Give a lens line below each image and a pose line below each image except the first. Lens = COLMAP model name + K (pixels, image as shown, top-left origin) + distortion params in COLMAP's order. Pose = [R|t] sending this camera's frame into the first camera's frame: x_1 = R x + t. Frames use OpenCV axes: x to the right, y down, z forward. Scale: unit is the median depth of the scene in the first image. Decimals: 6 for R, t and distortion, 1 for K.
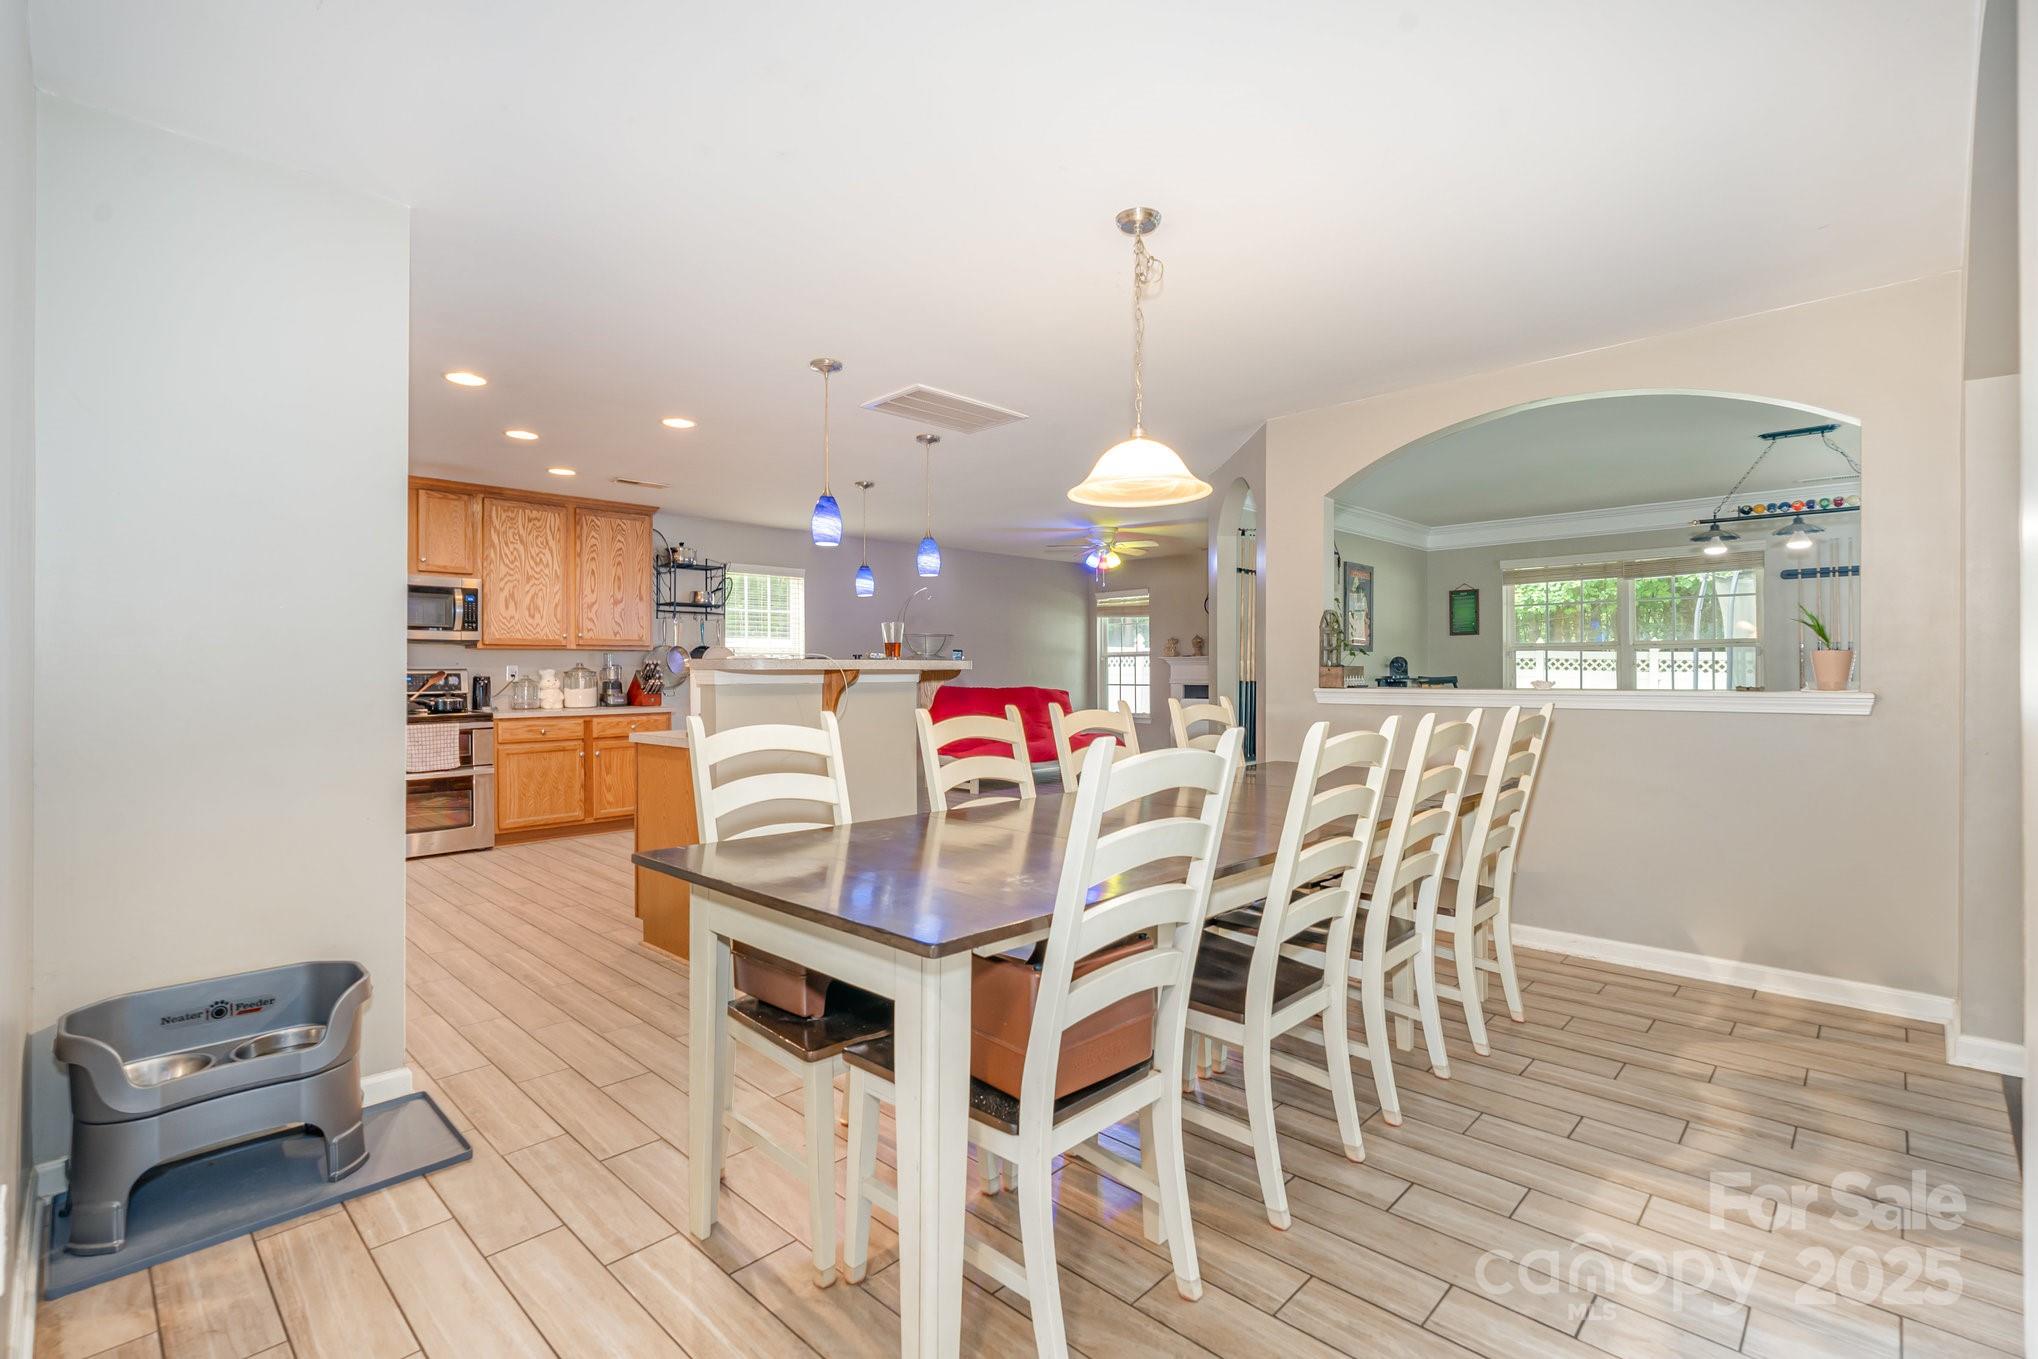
lens RADIAL K [[926.2, 0, 1023.1], [0, 926.2, 673.2], [0, 0, 1]] dist [-0.004672, 0.000474]
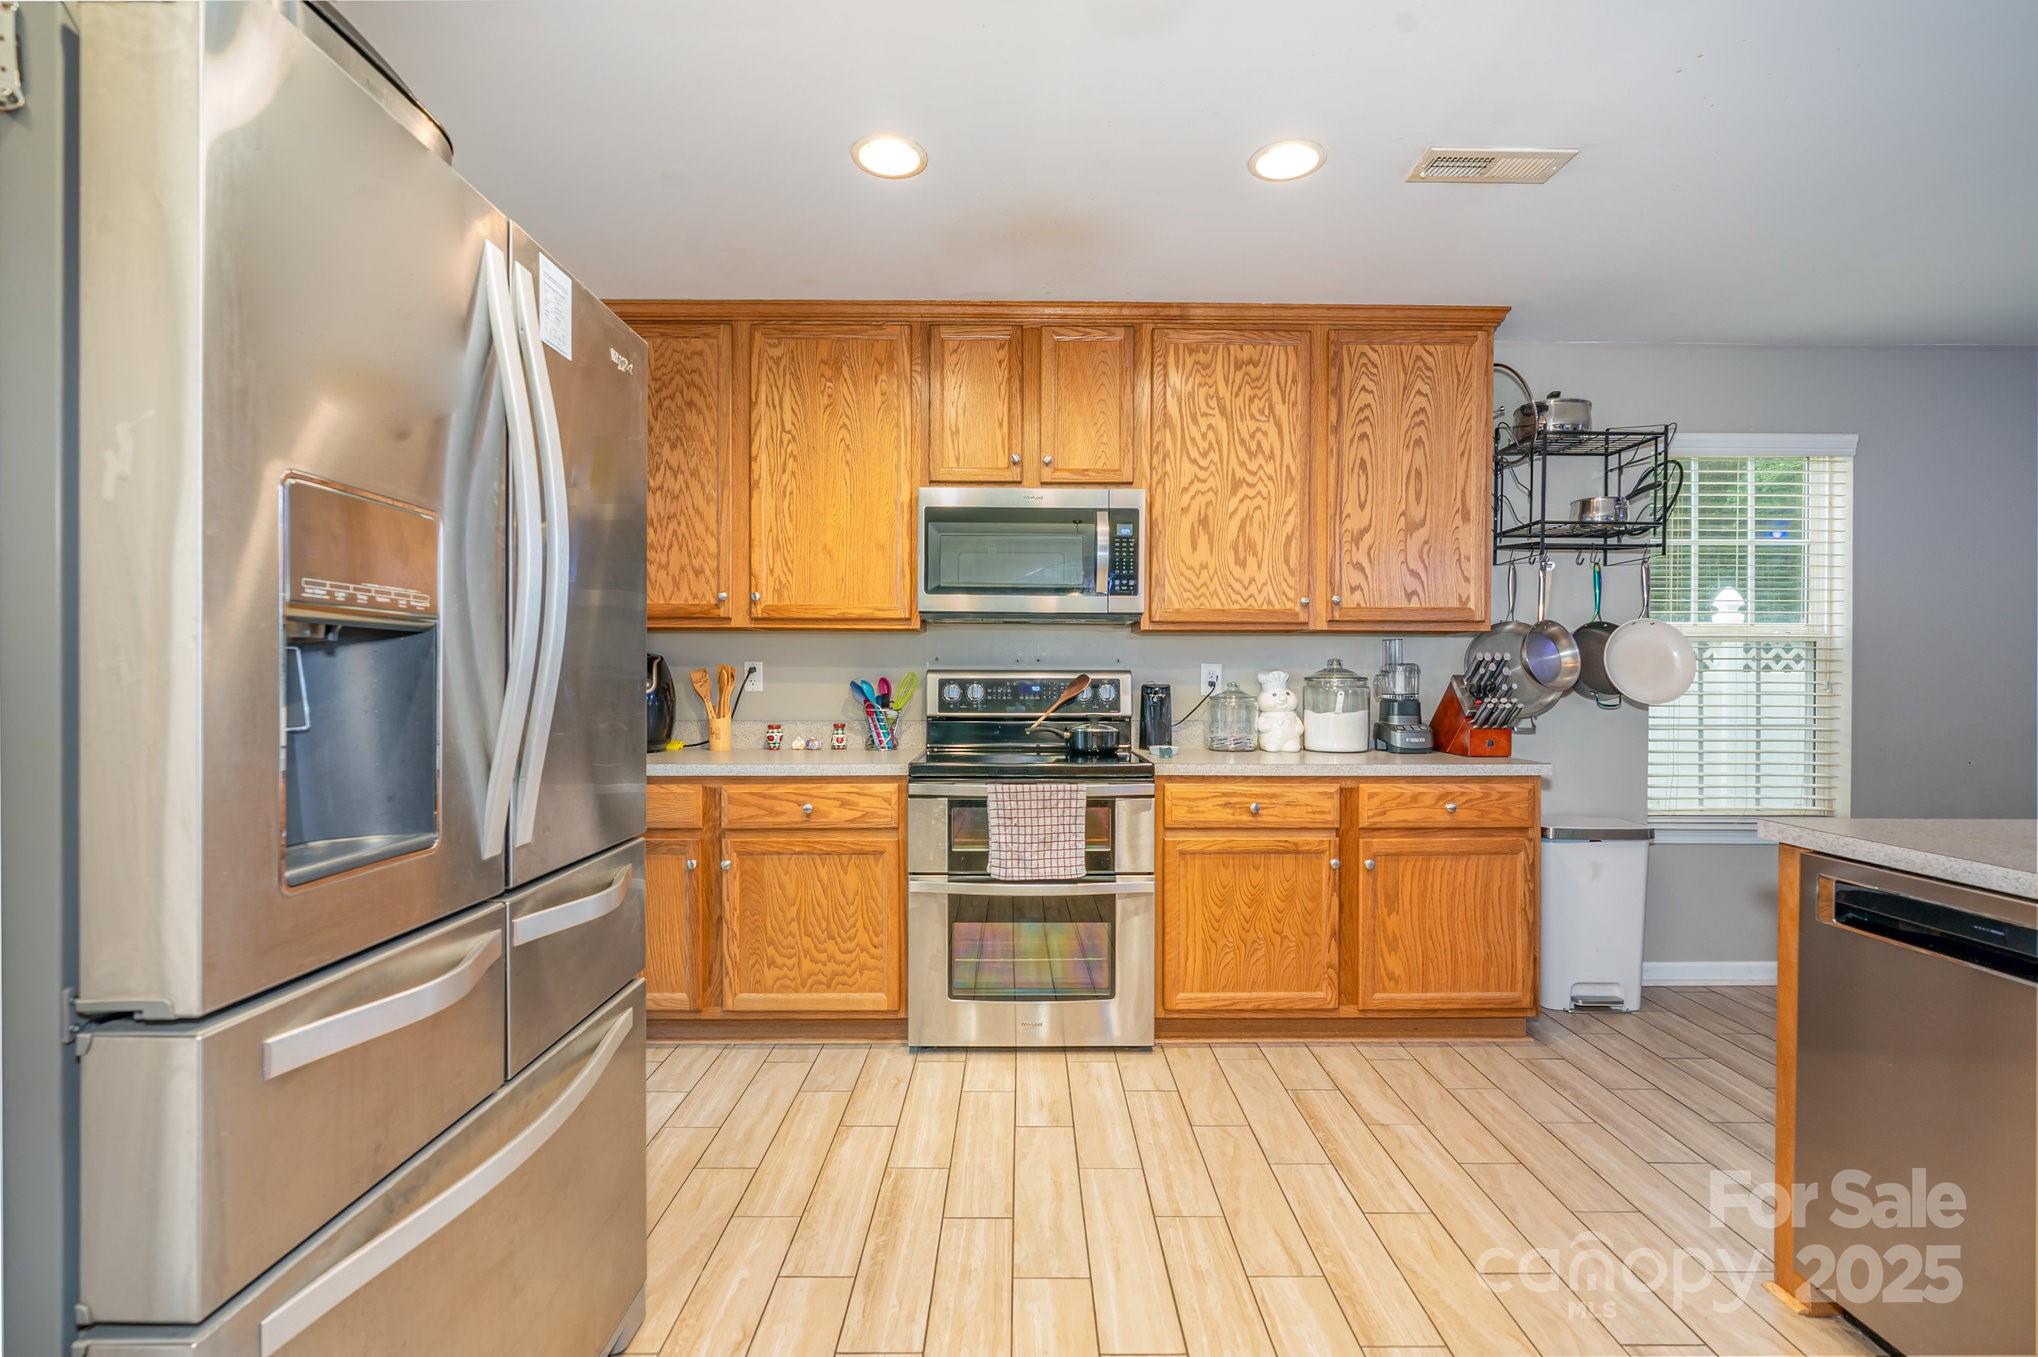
lens RADIAL K [[926.2, 0, 1023.7], [0, 926.2, 675.8], [0, 0, 1]] dist [-0.004672, 0.000474]
pose [[0.703931, 0.009080, -0.710210, -0.259971], [-0.009126, 0.999951, 0.003739, -0.002960], [0.710209, 0.003849, 0.703980, 0.566736]]
